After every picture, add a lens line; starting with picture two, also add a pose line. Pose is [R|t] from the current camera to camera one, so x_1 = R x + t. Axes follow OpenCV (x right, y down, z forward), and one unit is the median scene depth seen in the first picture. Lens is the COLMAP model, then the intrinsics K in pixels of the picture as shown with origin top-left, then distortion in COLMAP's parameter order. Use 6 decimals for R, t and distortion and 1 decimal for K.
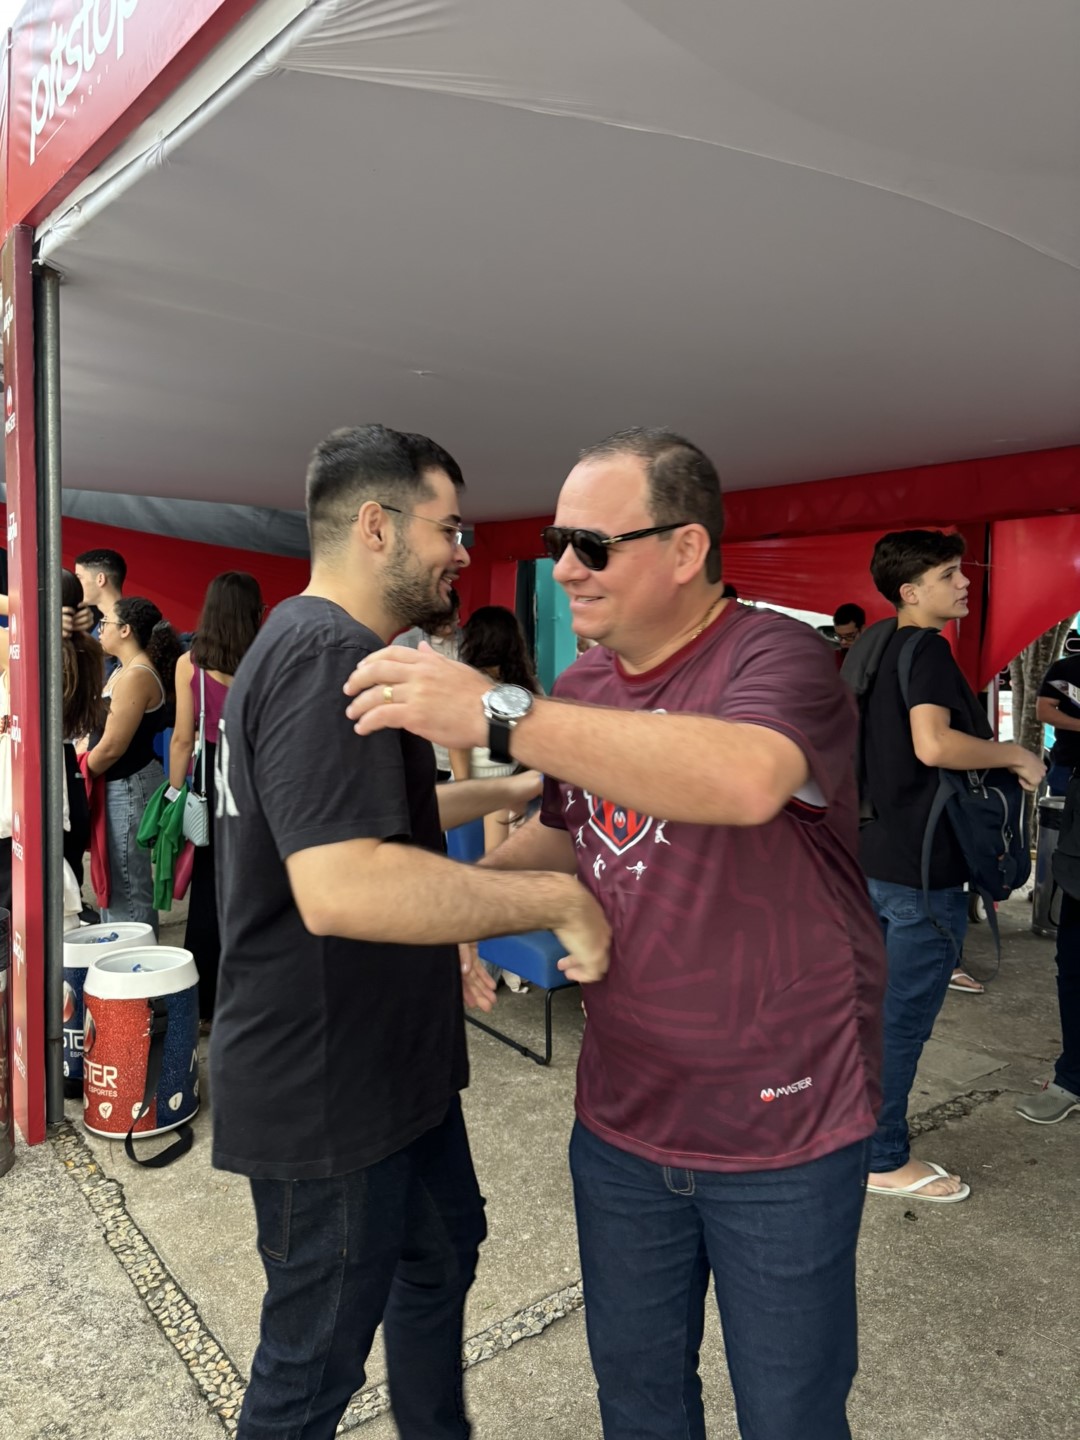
lens RADIAL K [[1096.1, 0, 547.0], [0, 1096.1, 723.5], [0, 0, 1]] dist [0.061636, -0.086911]
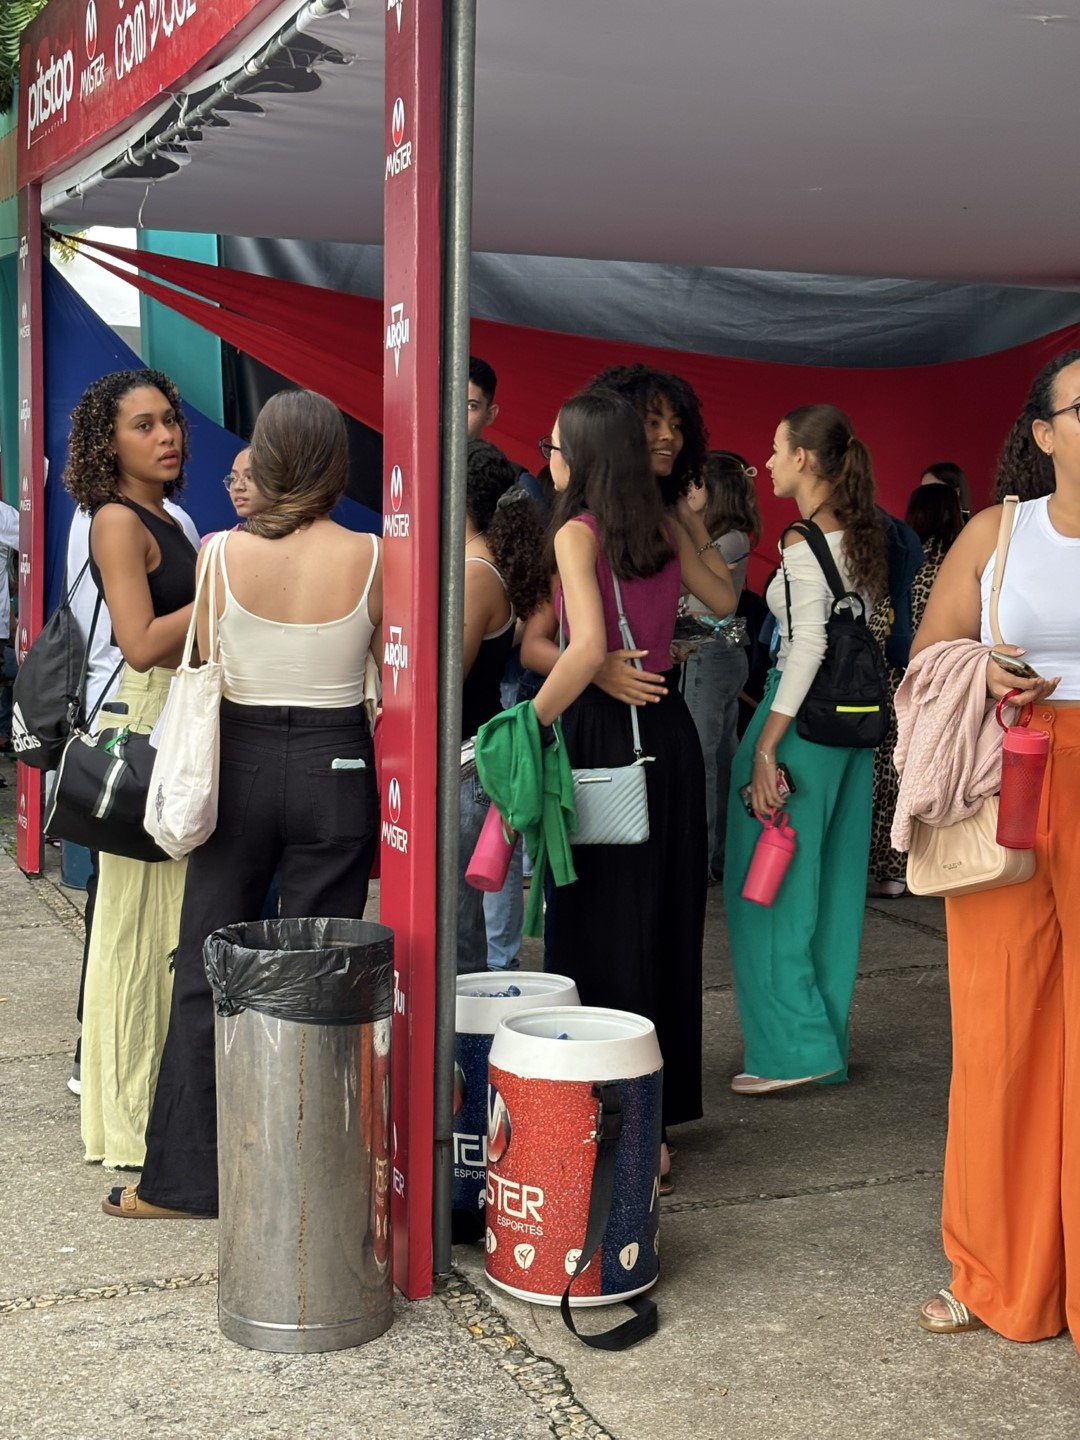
lens RADIAL K [[2242.2, 0, 520.9], [0, 2242.2, 720.0], [0, 0, 1]] dist [0.220784, -0.907679]
pose [[0.958396, 0.026585, -0.284200, -0.044697], [-0.022565, 0.999594, 0.017410, 0.023876], [0.284547, -0.010273, 0.958607, -0.225324]]
